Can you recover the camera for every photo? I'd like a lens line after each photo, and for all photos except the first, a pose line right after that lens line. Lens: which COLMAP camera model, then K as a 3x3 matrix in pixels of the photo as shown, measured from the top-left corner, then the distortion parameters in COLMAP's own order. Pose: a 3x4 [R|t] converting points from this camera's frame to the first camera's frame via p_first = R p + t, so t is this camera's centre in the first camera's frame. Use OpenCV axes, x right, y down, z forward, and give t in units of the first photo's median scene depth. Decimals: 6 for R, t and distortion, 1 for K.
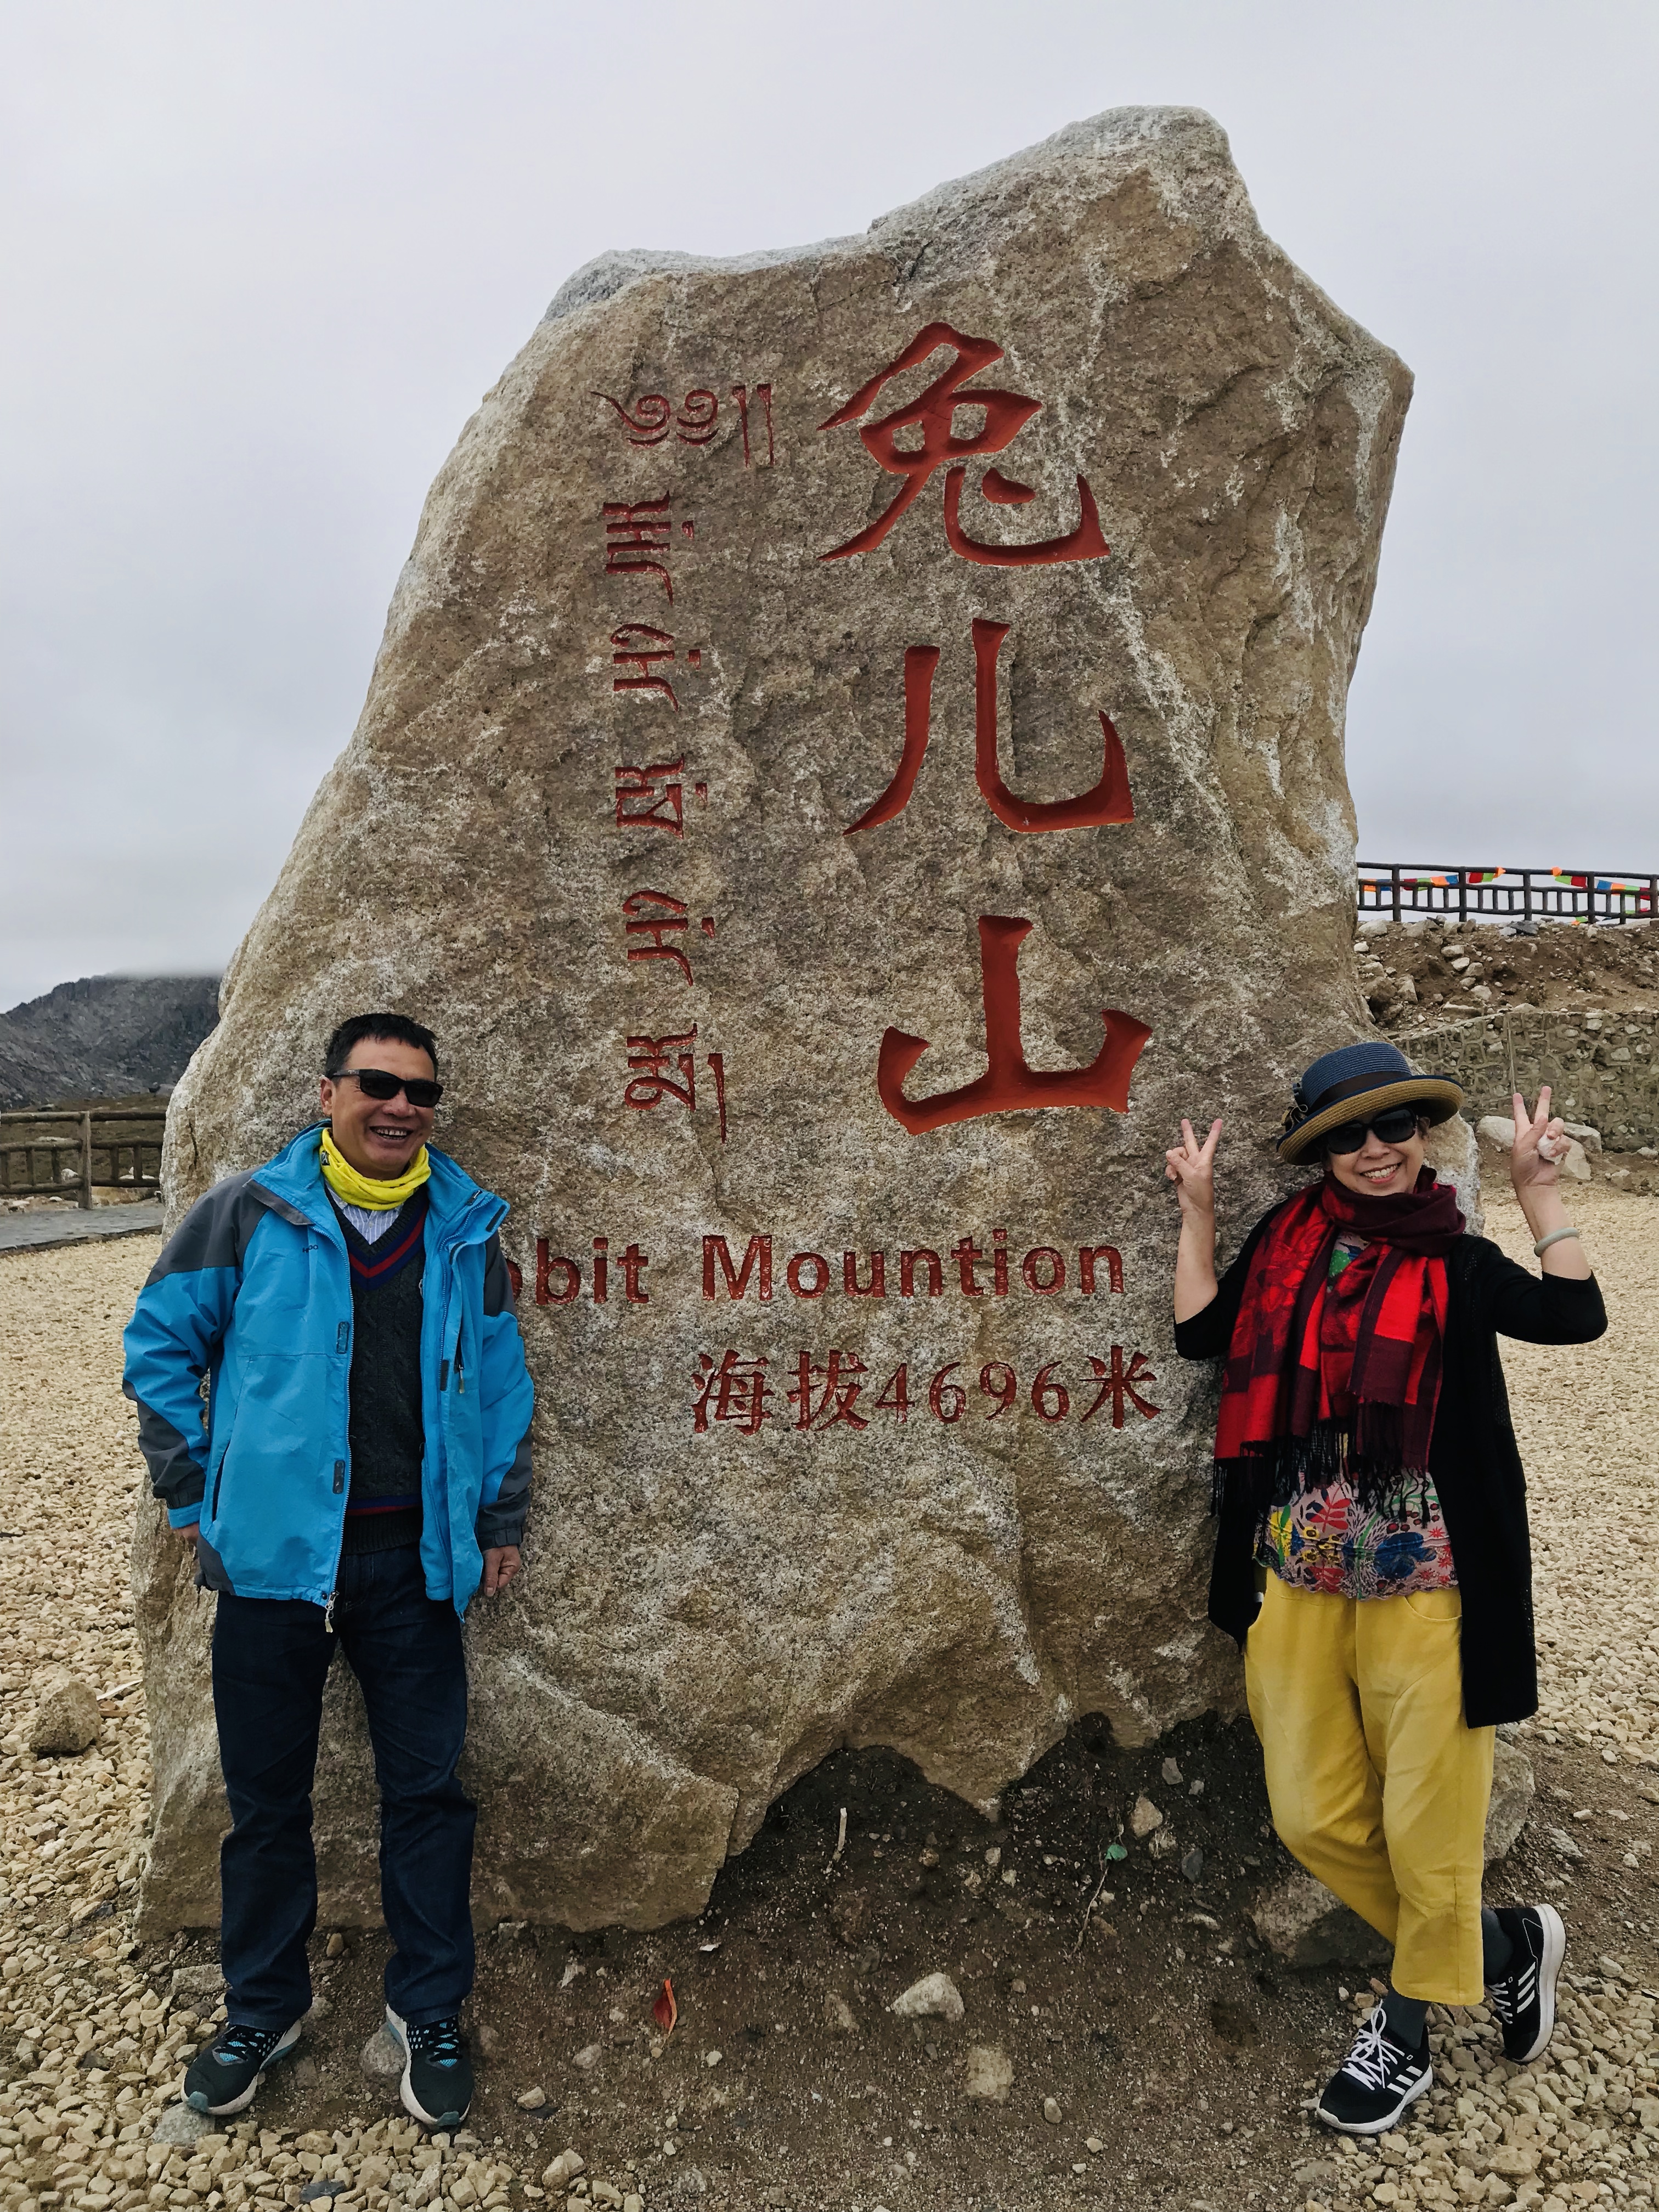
lens RADIAL K [[1807.0, 0, 827.8], [0, 1807.0, 1092.8], [0, 0, 1]] dist [0.045553, -0.051515]
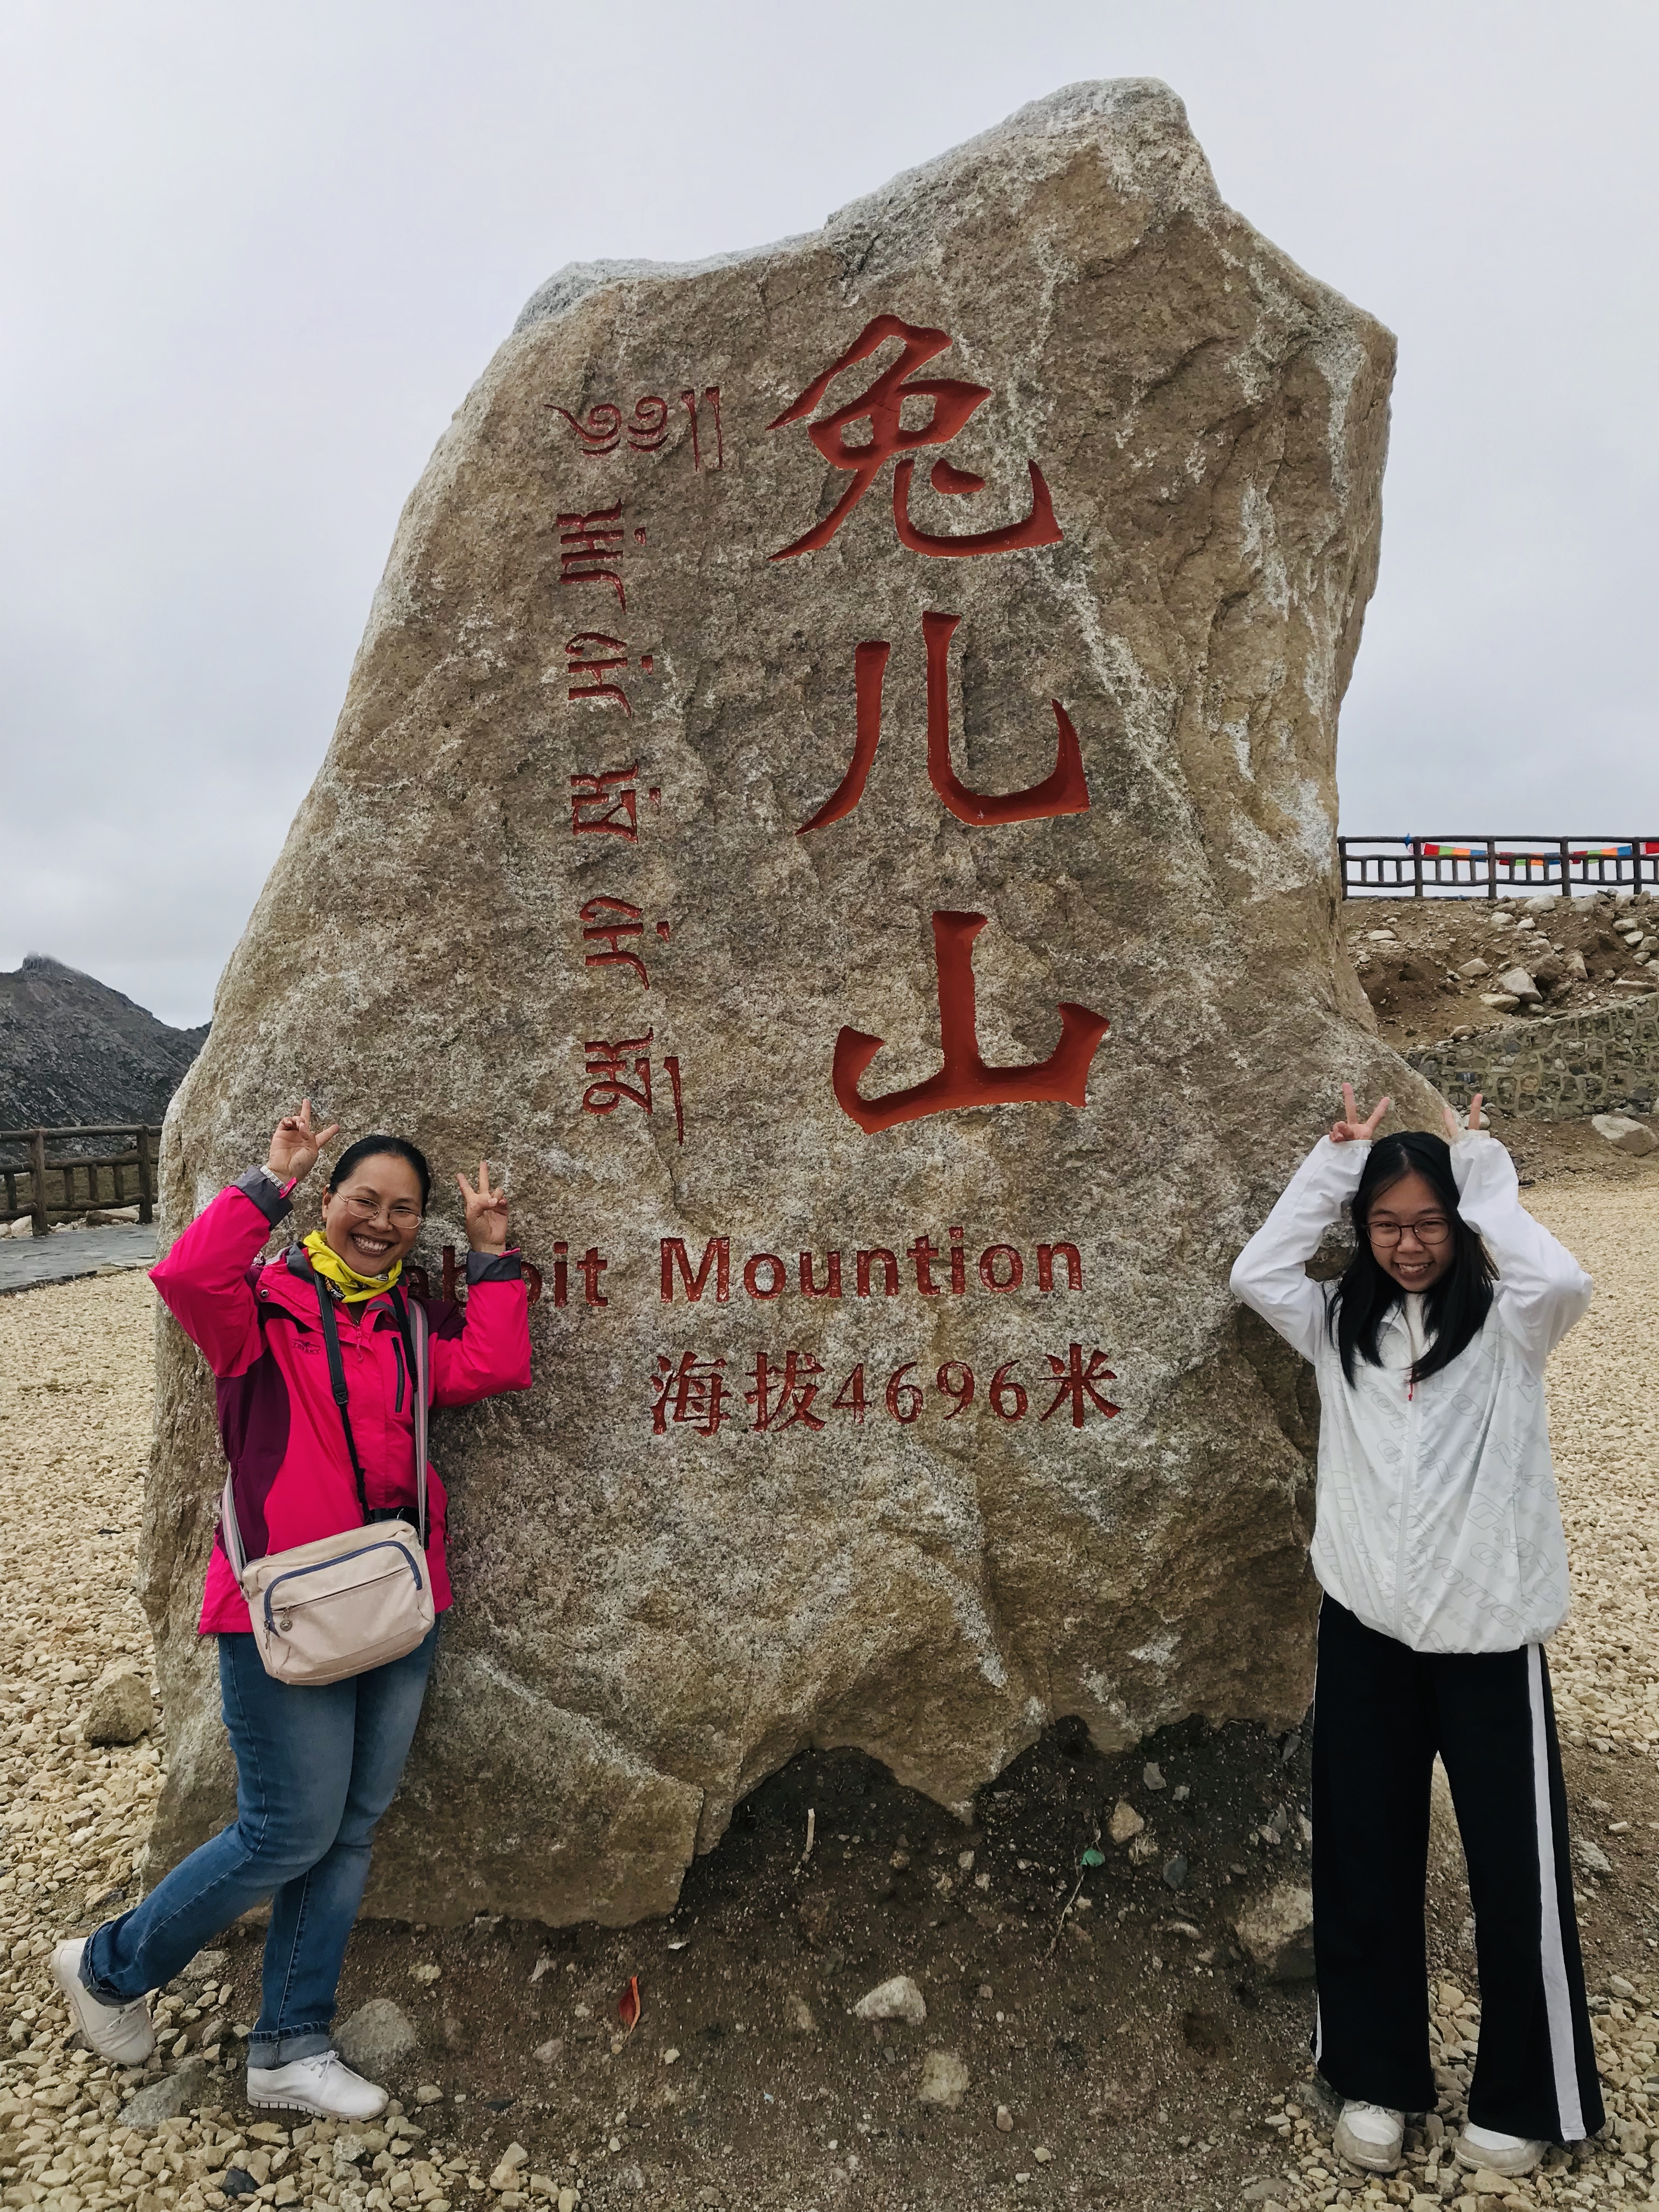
lens RADIAL K [[1807.0, 0, 825.5], [0, 1807.0, 1093.3], [0, 0, 1]] dist [0.045553, -0.051515]
pose [[0.995351, -0.022012, -0.093765, 0.116248], [0.022290, 0.999750, 0.001918, -0.001503], [0.093699, -0.003999, 0.995593, 0.007565]]
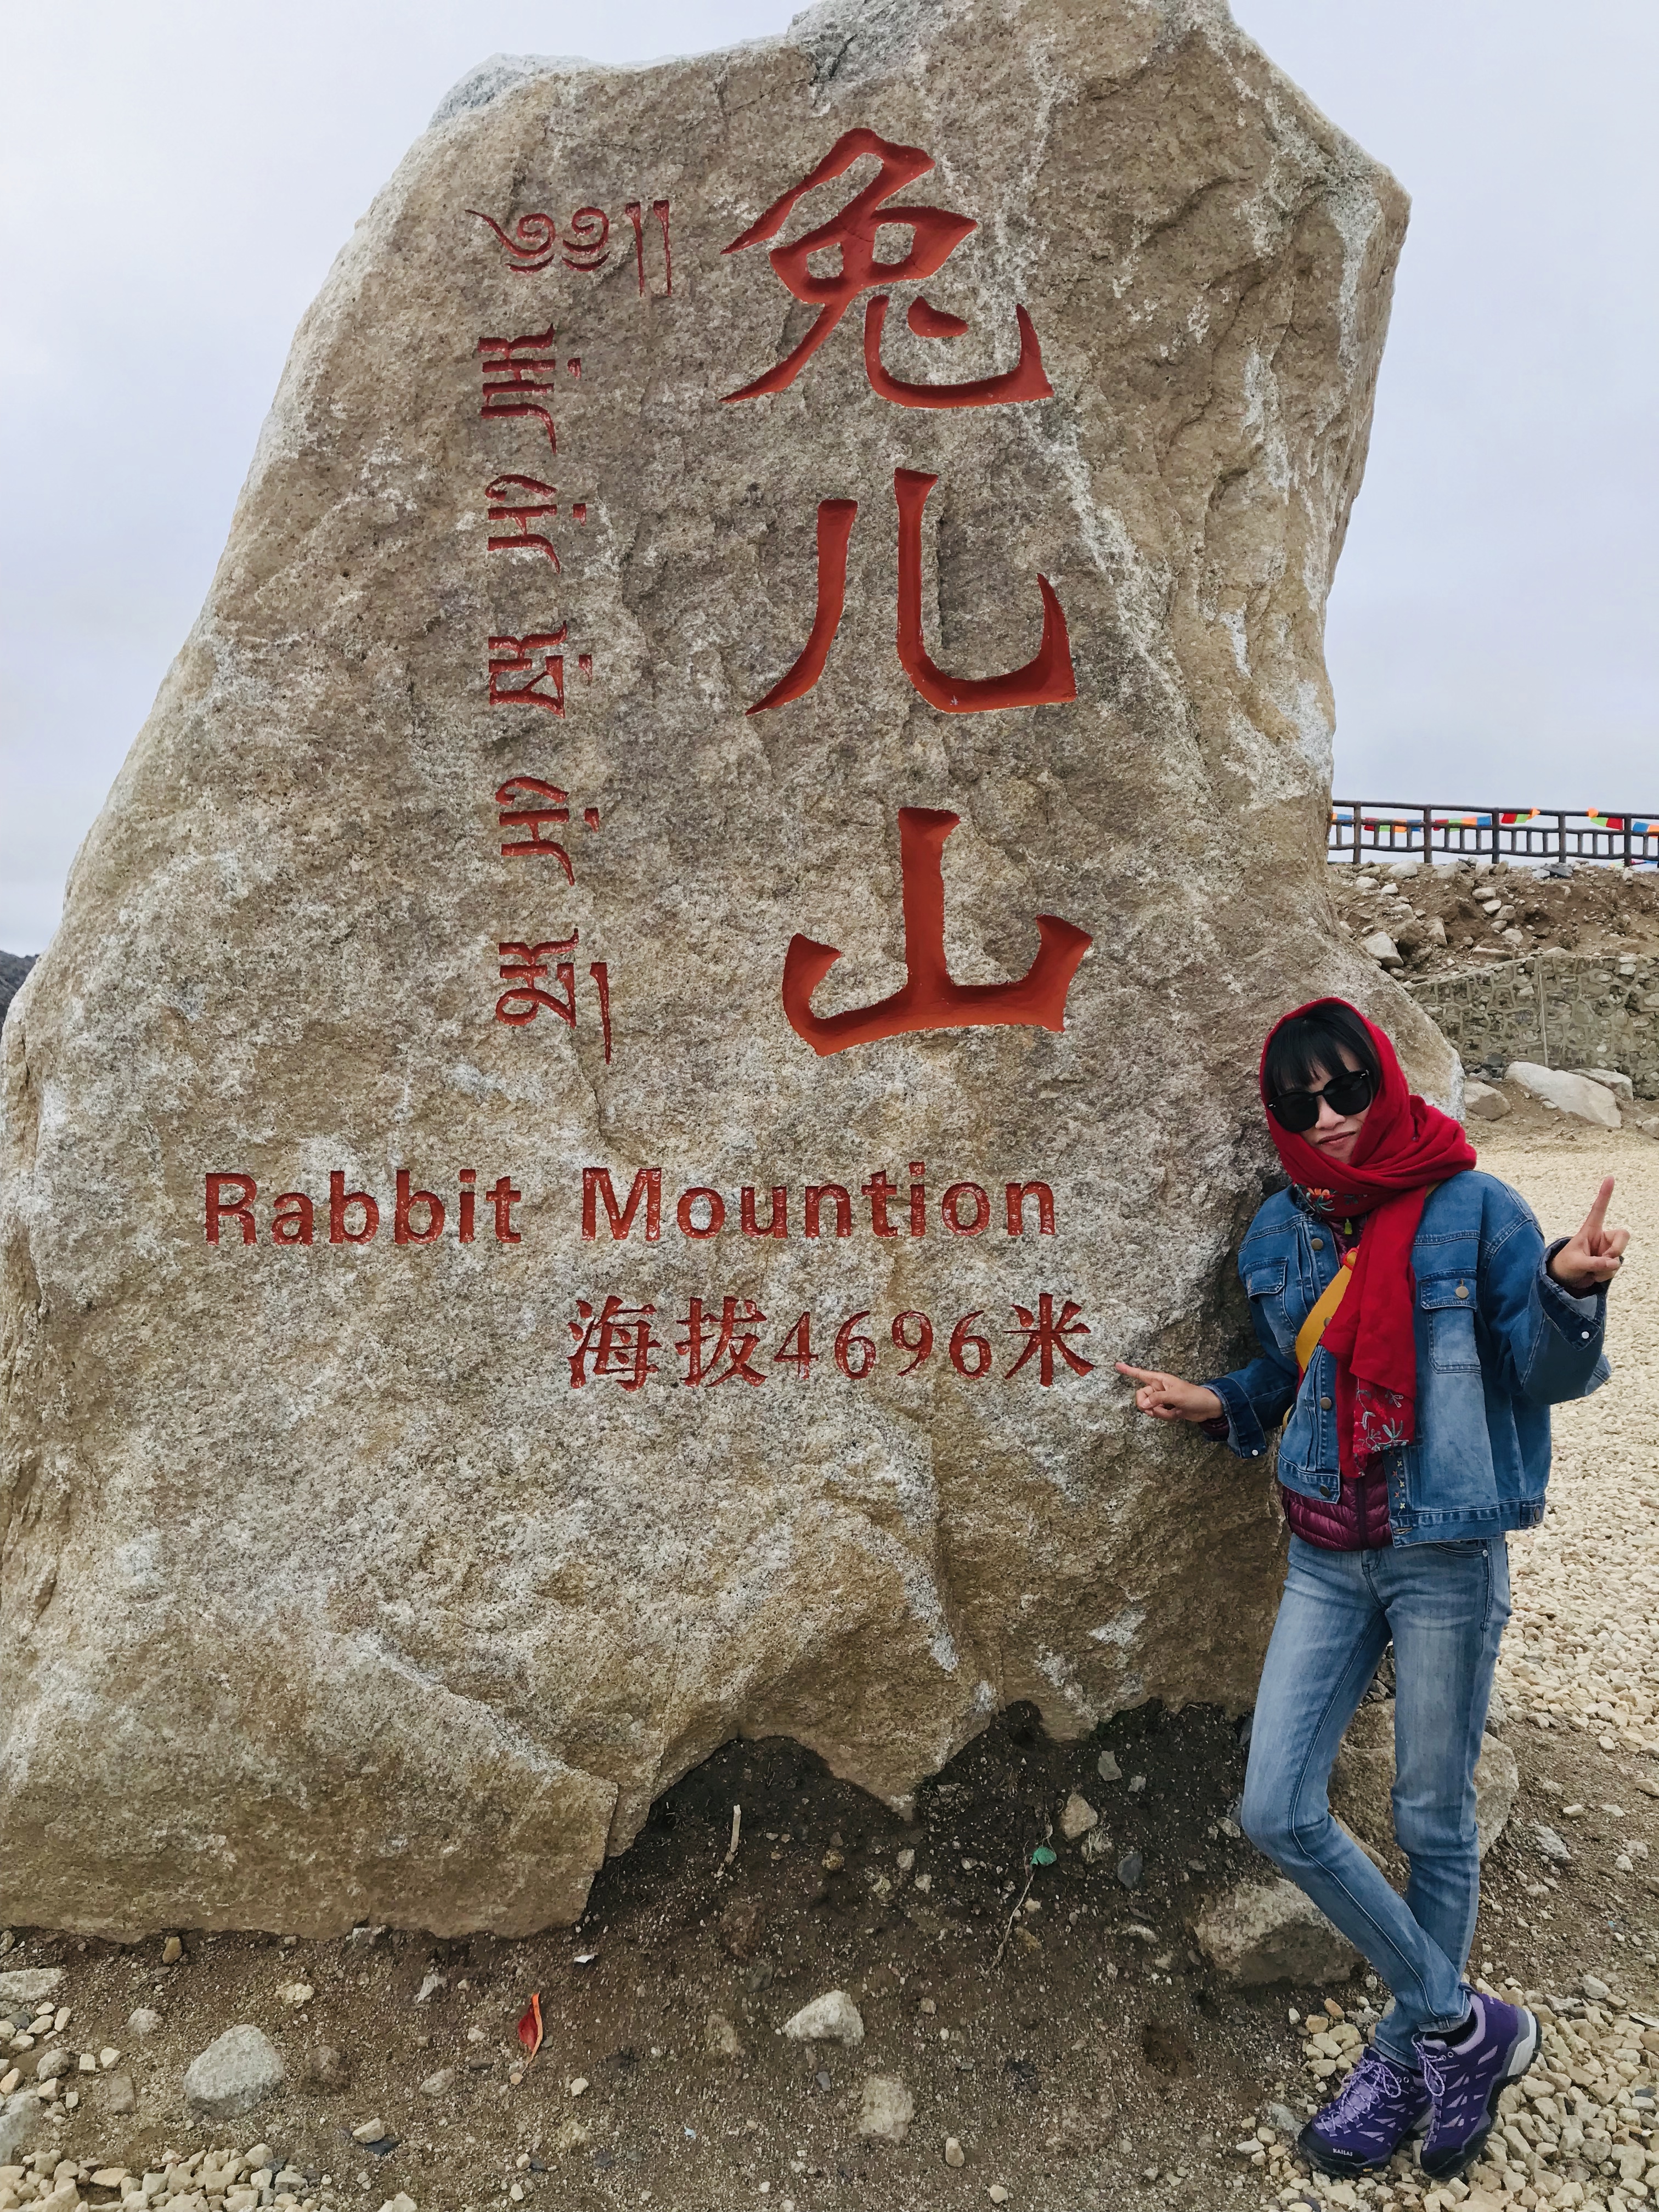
lens RADIAL K [[1807.0, 0, 825.8], [0, 1807.0, 1092.6], [0, 0, 1]] dist [0.045553, -0.051515]
pose [[0.999841, 0.005857, -0.016828, 0.064064], [-0.005343, 0.999522, 0.030441, 0.014337], [0.016999, -0.030346, 0.999395, 0.112787]]
